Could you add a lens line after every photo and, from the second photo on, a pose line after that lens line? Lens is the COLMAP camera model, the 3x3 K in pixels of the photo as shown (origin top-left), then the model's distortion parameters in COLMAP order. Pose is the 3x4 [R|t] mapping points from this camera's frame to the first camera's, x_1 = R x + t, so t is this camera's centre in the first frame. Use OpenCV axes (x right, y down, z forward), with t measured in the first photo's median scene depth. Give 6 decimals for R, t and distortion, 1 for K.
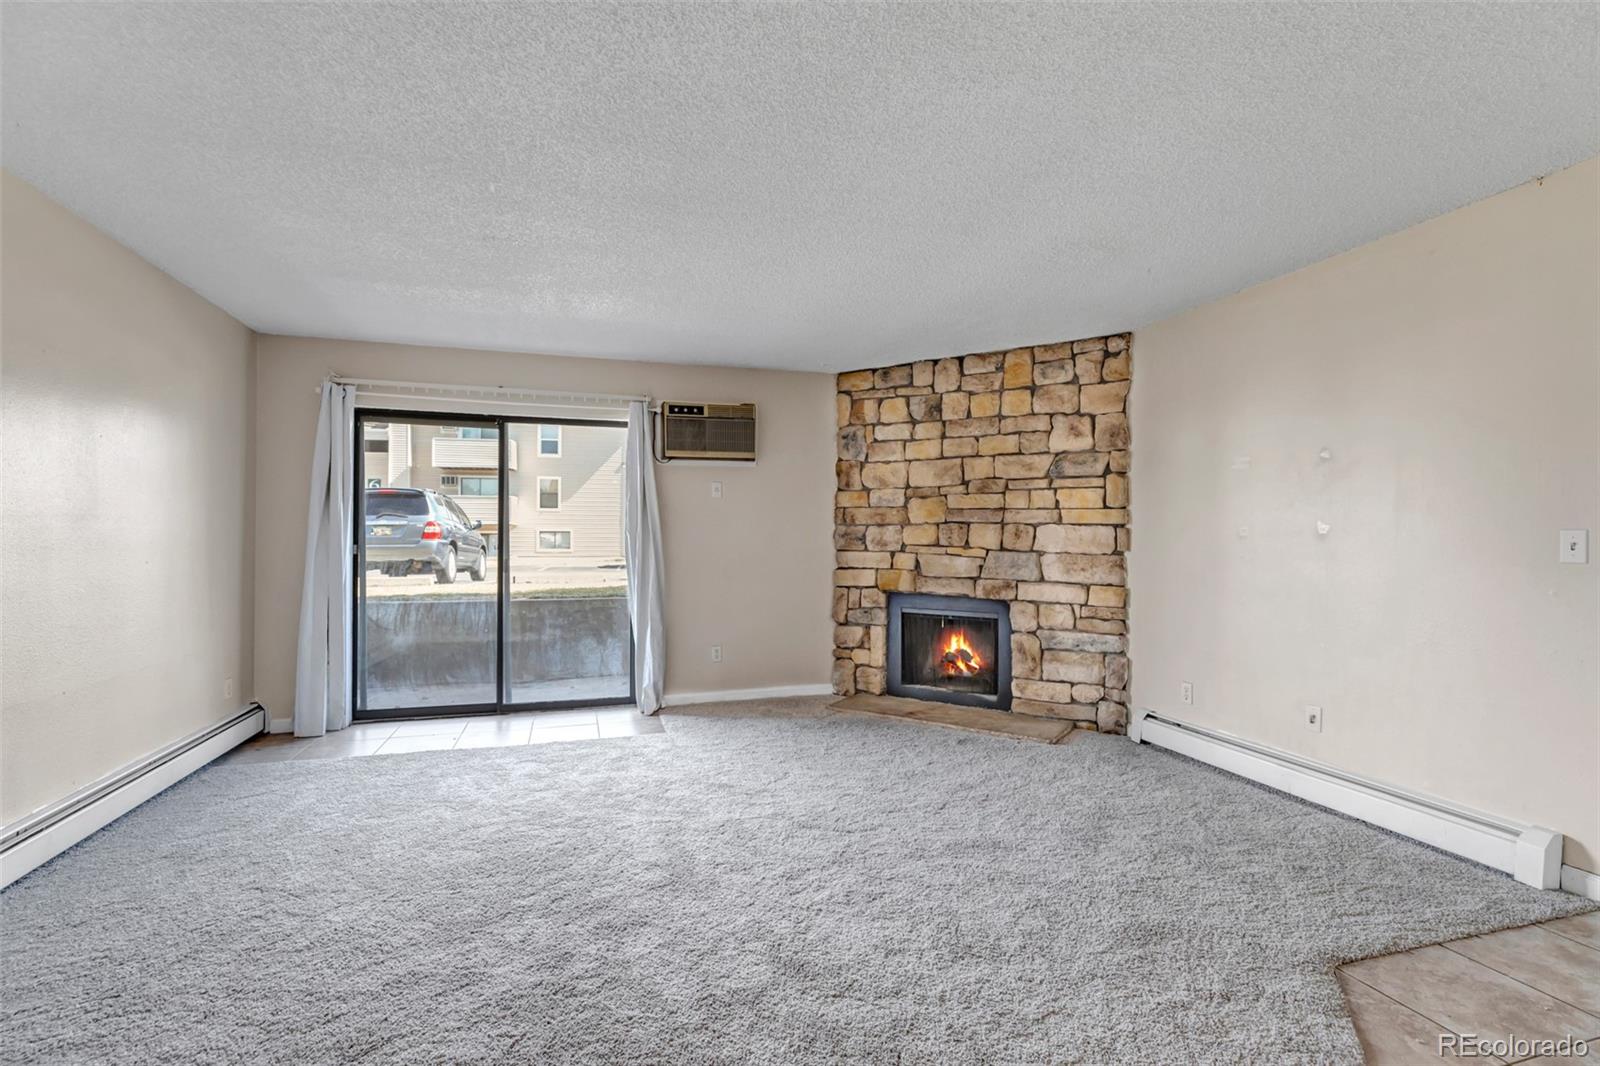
lens RADIAL K [[734.8, 0, 803.8], [0, 734.8, 533.7], [0, 0, 1]] dist [0.002541, 0.001354]
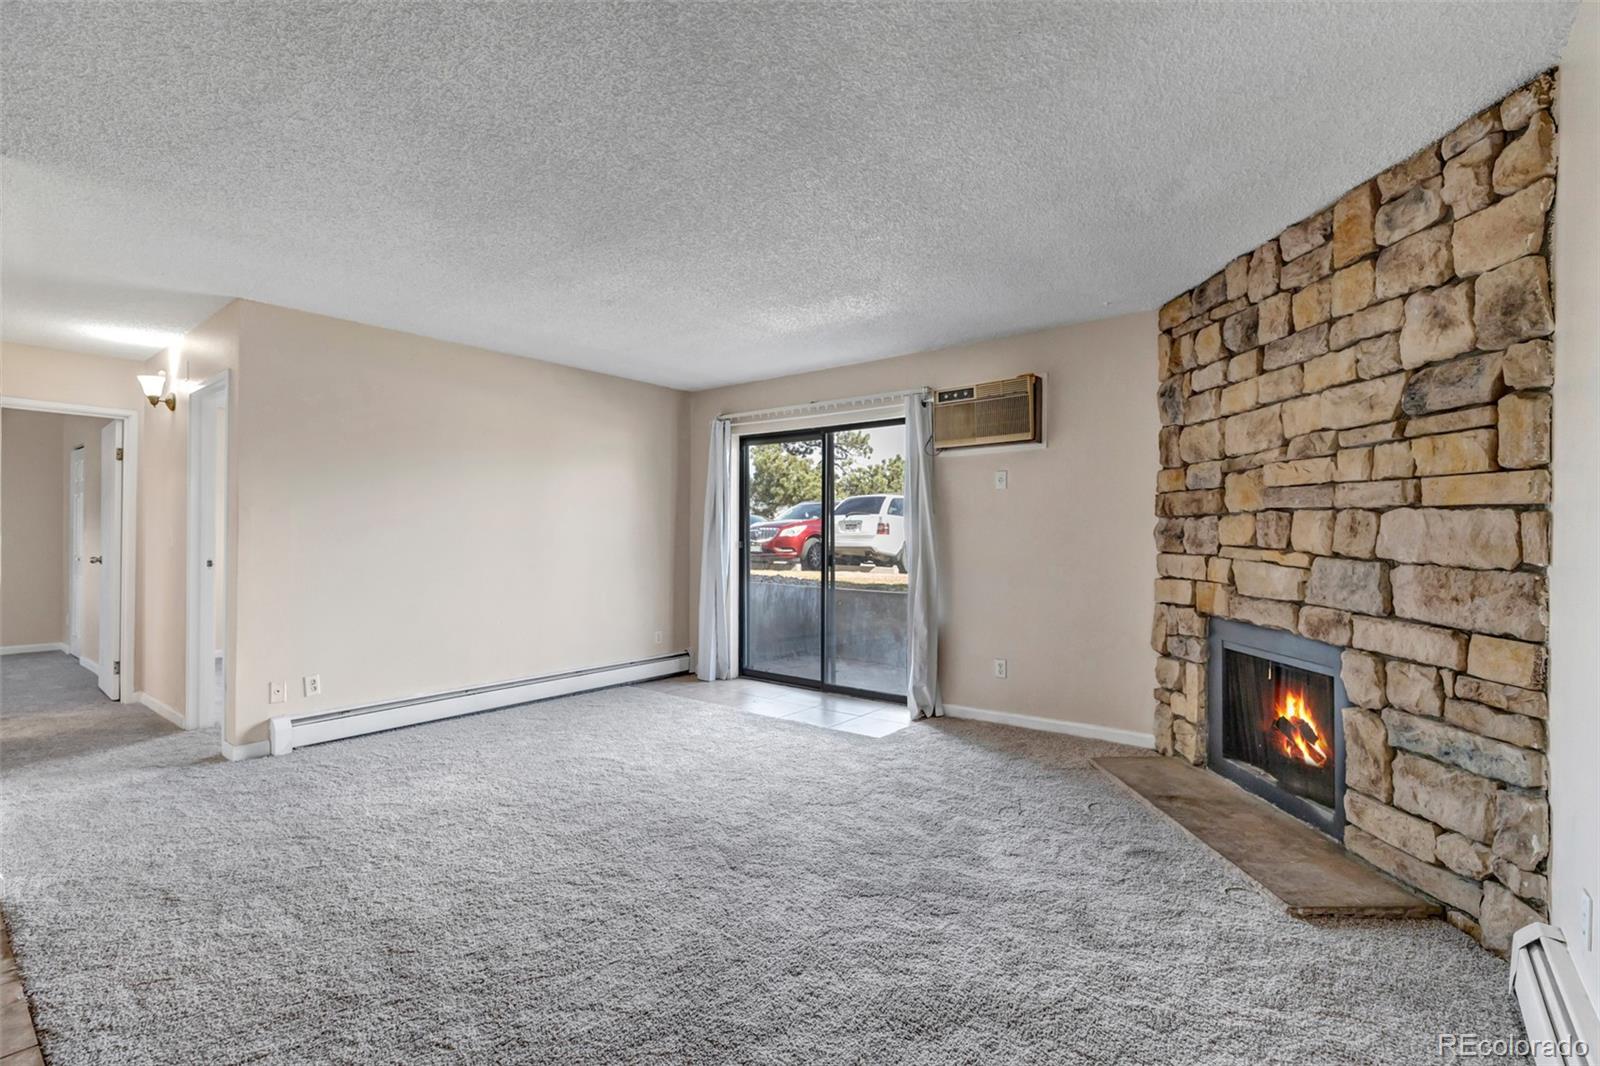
lens RADIAL K [[734.8, 0, 797.2], [0, 734.8, 532.8], [0, 0, 1]] dist [0.002541, 0.001354]
pose [[0.559123, -0.004099, -0.829075, 0.526009], [0.007173, 0.999974, -0.000107, 0.001338], [0.829054, -0.005888, 0.559138, 0.354889]]
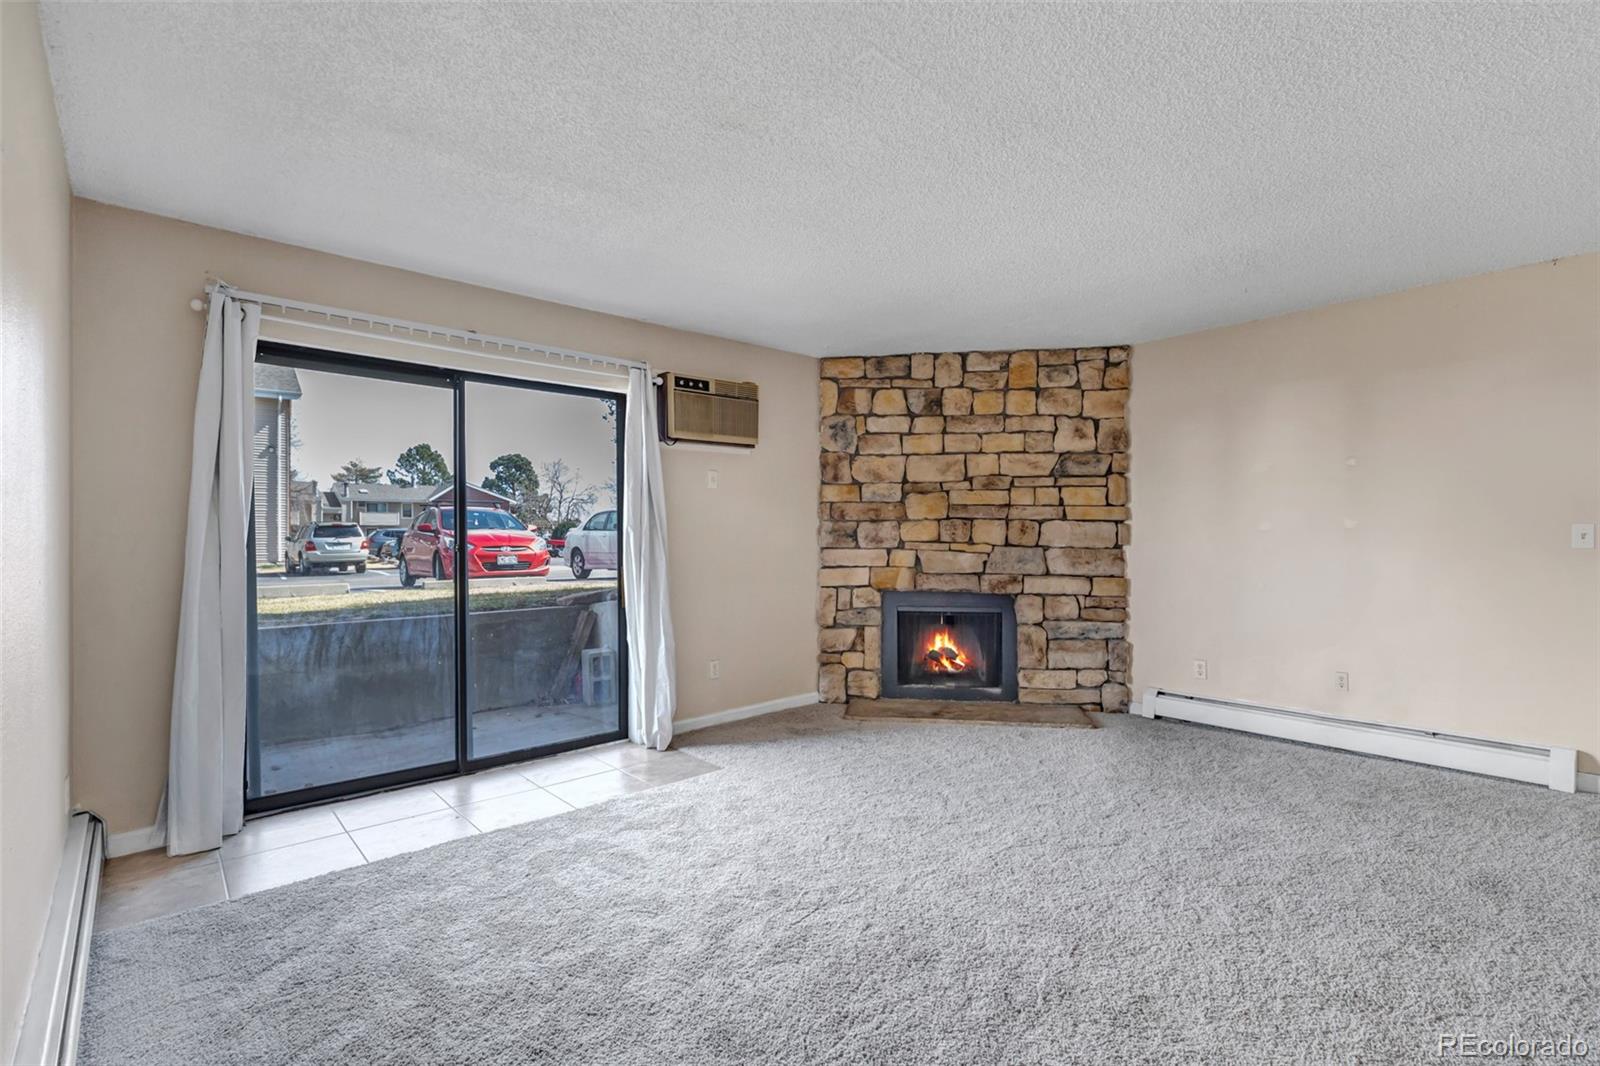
lens RADIAL K [[734.8, 0, 801.9], [0, 734.8, 534.0], [0, 0, 1]] dist [0.002541, 0.001354]
pose [[0.908194, -0.003998, 0.418529, -0.434068], [0.003129, 0.999991, 0.002763, 0.002633], [-0.418537, -0.001200, 0.908199, 0.195515]]
